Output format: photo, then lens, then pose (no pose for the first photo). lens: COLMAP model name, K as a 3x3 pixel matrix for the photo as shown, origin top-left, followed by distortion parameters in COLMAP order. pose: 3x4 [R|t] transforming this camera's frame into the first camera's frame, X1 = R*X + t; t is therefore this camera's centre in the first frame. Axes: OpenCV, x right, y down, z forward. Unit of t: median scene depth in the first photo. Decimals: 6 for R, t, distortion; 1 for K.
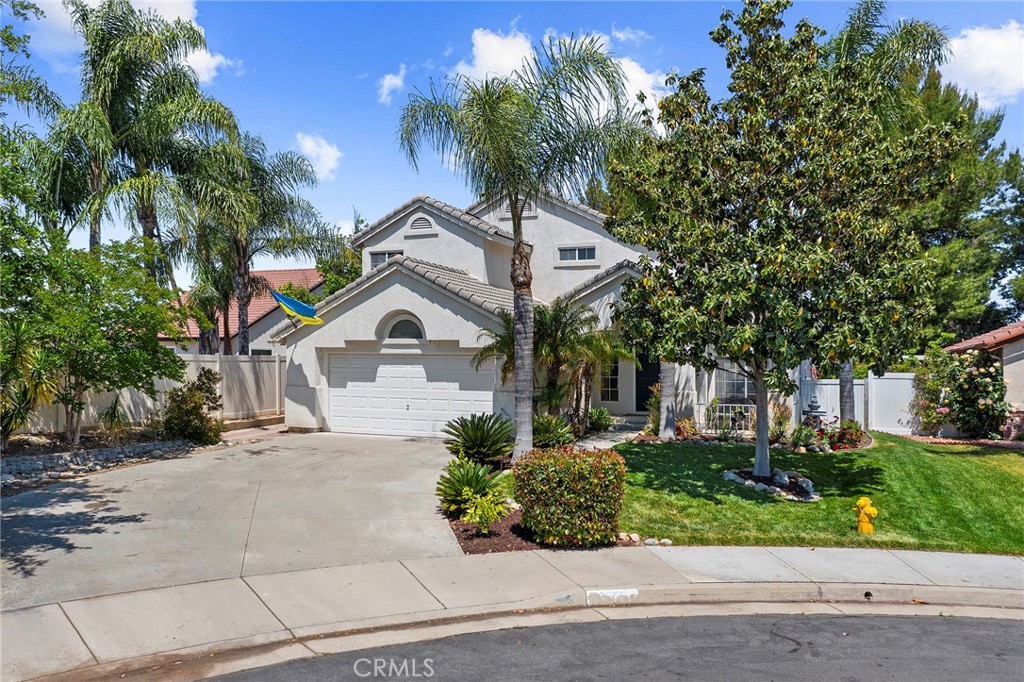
lens RADIAL K [[814.0, 0, 497.9], [0, 814.0, 316.4], [0, 0, 1]] dist [-0.042949, 0.047344]
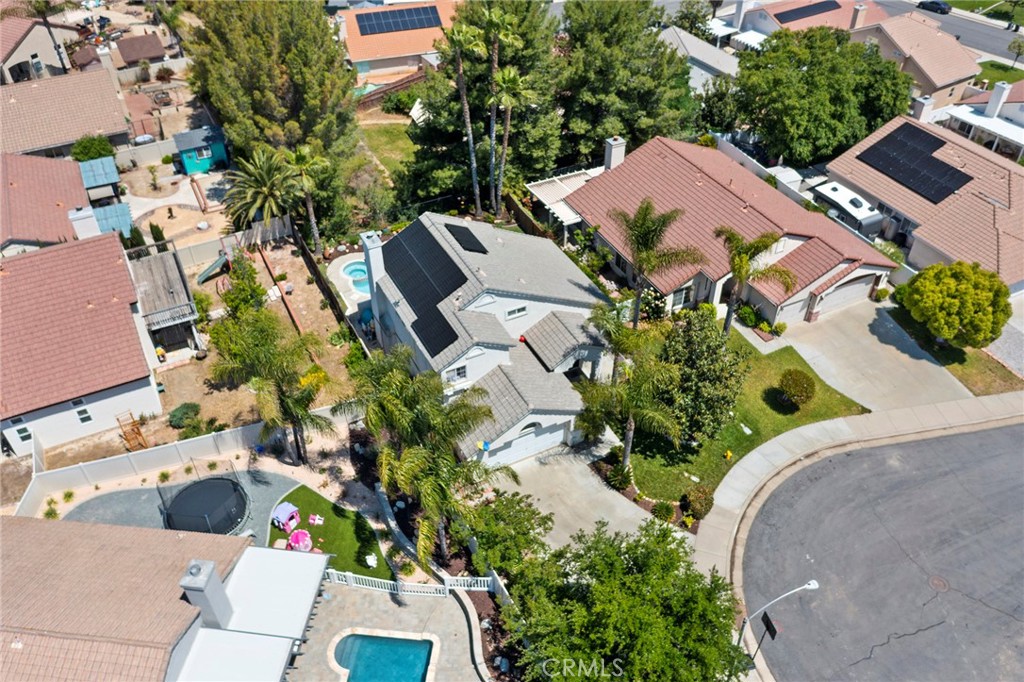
lens RADIAL K [[827.5, 0, 511.2], [0, 827.5, 324.8], [0, 0, 1]] dist [-0.014025, 0.000015]
pose [[0.637310, -0.495274, 0.590373, -1.287157], [-0.039181, 0.744297, 0.666699, -1.620859], [-0.769611, -0.448025, 0.454942, 0.156358]]
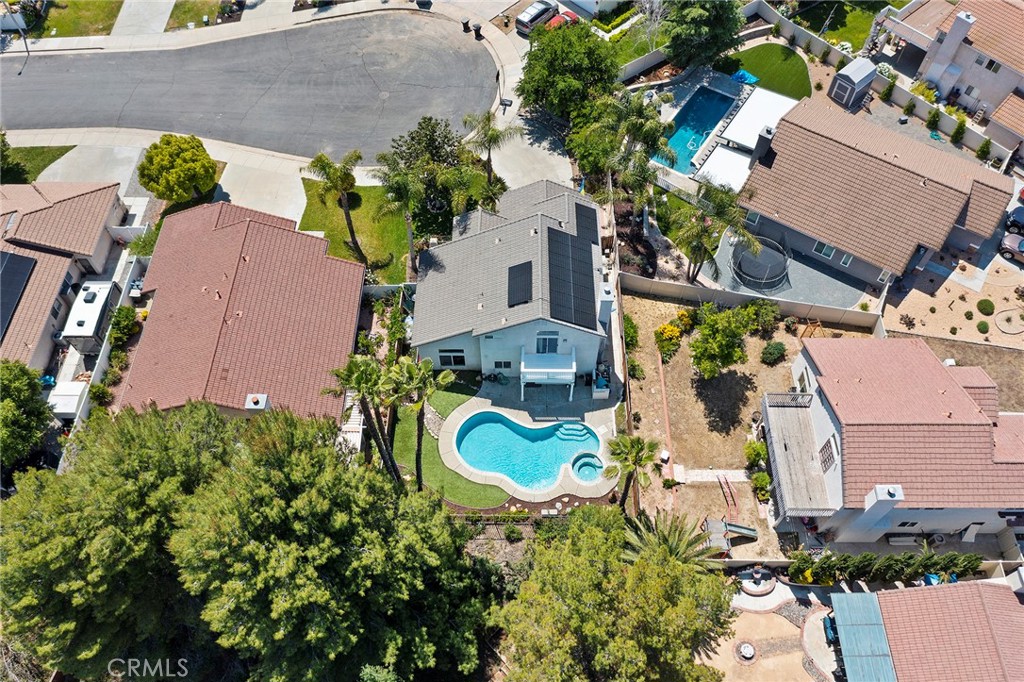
lens RADIAL K [[827.5, 0, 511.2], [0, 827.5, 324.8], [0, 0, 1]] dist [-0.014025, 0.000015]
pose [[-0.920235, 0.322271, -0.222058, 0.857865], [0.021308, 0.607806, 0.793799, -2.194760], [0.390787, 0.725750, -0.566191, 3.072073]]
